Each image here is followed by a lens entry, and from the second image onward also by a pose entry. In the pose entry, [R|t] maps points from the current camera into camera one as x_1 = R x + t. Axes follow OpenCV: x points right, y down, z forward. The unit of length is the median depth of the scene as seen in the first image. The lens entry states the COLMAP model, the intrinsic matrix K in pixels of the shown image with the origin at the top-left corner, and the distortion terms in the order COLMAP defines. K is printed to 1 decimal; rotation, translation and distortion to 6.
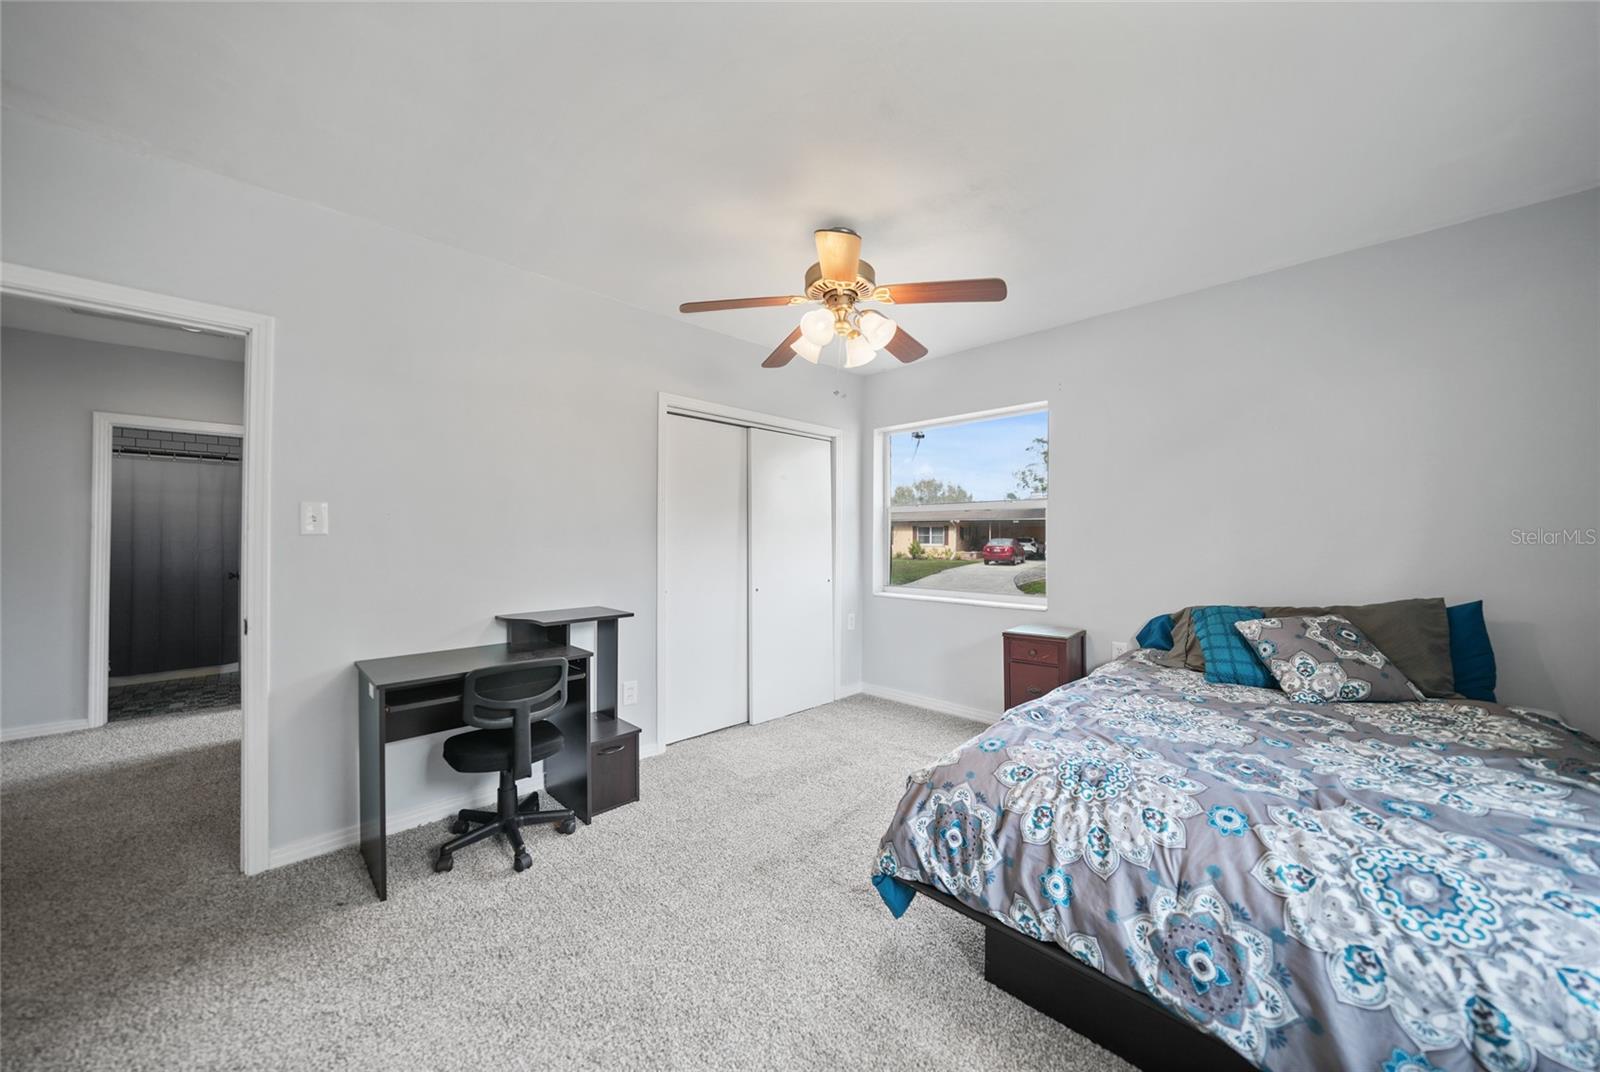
lens RADIAL K [[566.8, 0, 799.2], [0, 566.8, 541.1], [0, 0, 1]] dist [-0.022649, 0.004613]
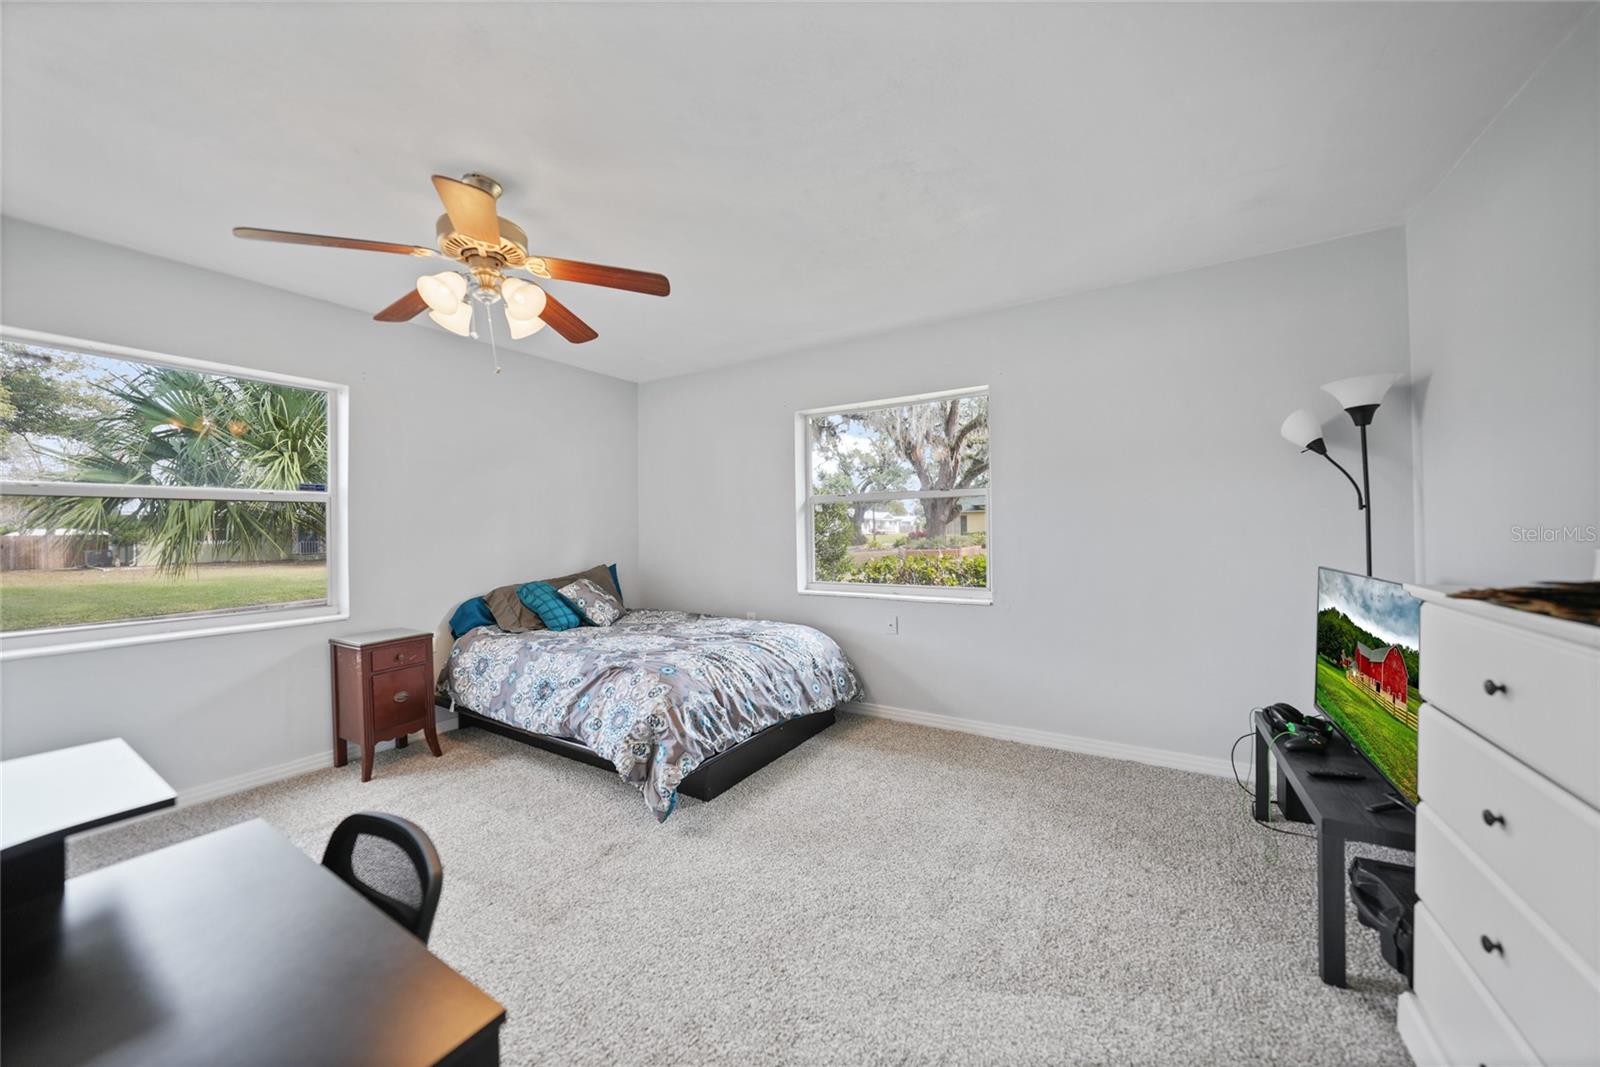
lens RADIAL K [[566.8, 0, 799.2], [0, 566.8, 538.6], [0, 0, 1]] dist [-0.022649, 0.004613]
pose [[-0.230169, -0.007851, 0.973119, -0.989908], [0.021665, 0.999678, 0.013190, -0.001203], [-0.972910, 0.024119, -0.229925, 0.821461]]
